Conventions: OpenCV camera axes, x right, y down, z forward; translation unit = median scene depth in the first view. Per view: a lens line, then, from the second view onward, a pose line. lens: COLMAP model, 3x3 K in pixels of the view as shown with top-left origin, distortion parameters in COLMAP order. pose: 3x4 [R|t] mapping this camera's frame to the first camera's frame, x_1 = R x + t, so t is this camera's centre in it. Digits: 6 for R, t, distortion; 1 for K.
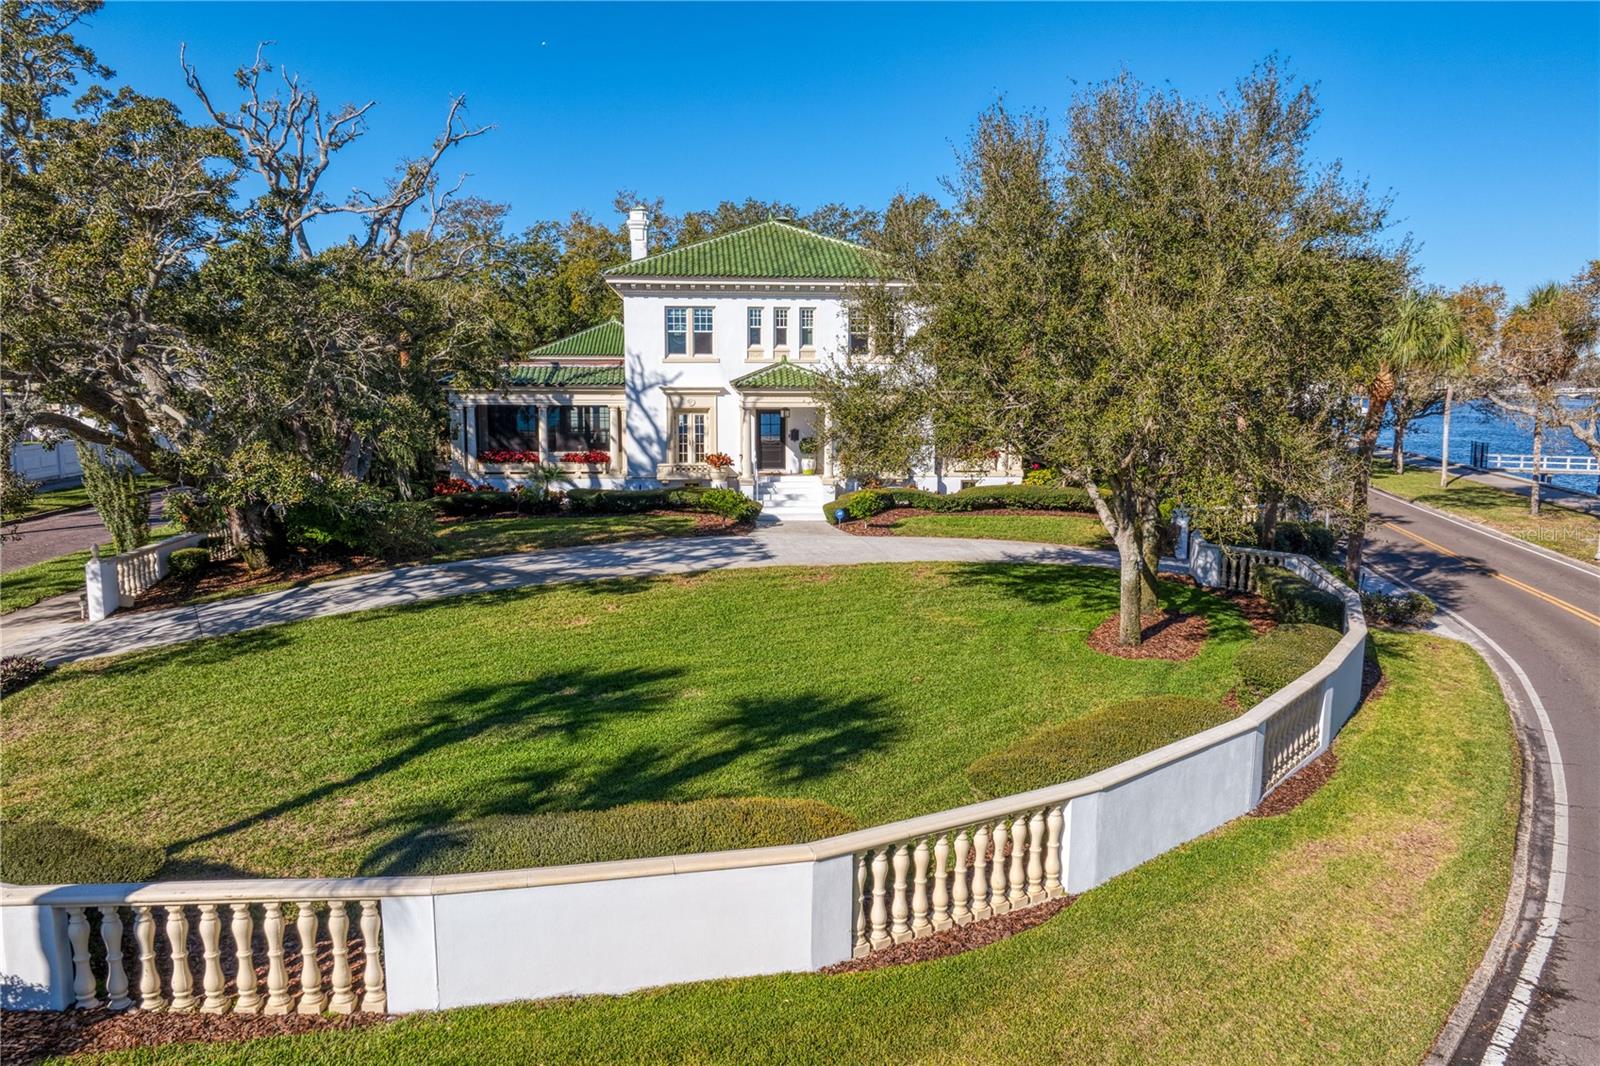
lens RADIAL K [[1143.8, 0, 803.3], [0, 1143.8, 529.6], [0, 0, 1]] dist [-0.024088, -0.000788]
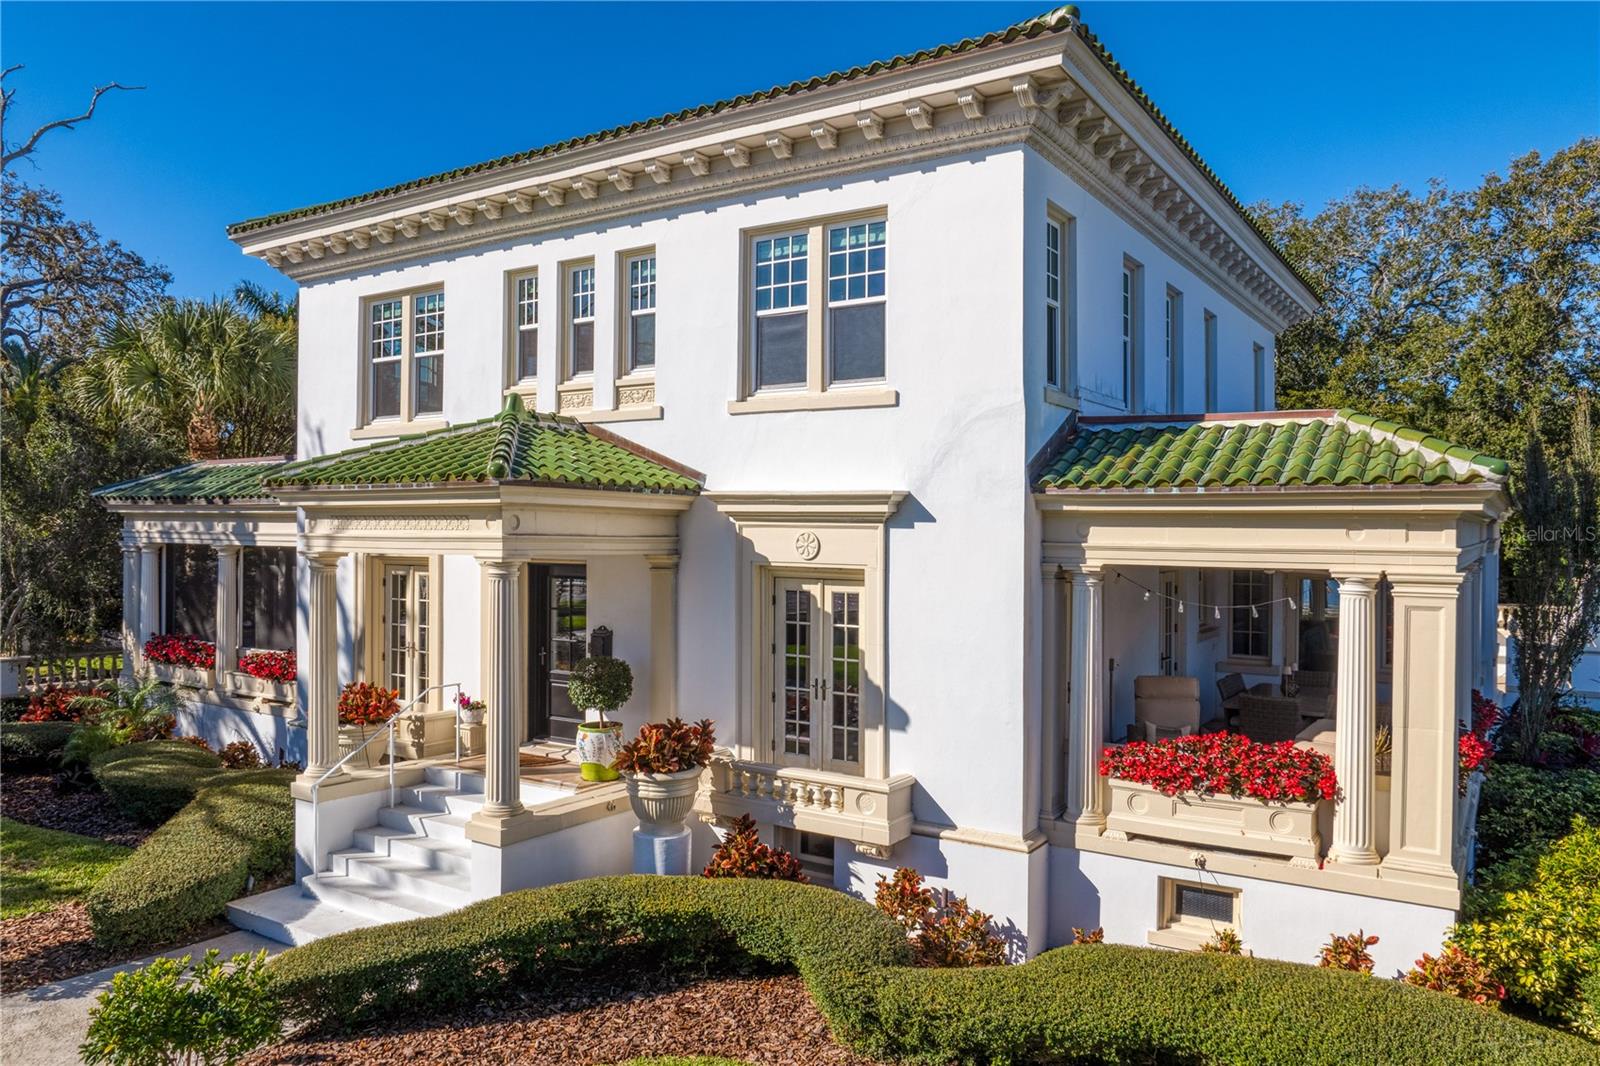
lens RADIAL K [[1143.8, 0, 807.4], [0, 1143.8, 532.0], [0, 0, 1]] dist [-0.024088, -0.000788]
pose [[0.773172, 0.000326, -0.634197, 0.243417], [-0.084529, 0.991131, -0.102543, -0.087925], [0.628538, 0.132891, 0.766342, 0.798831]]
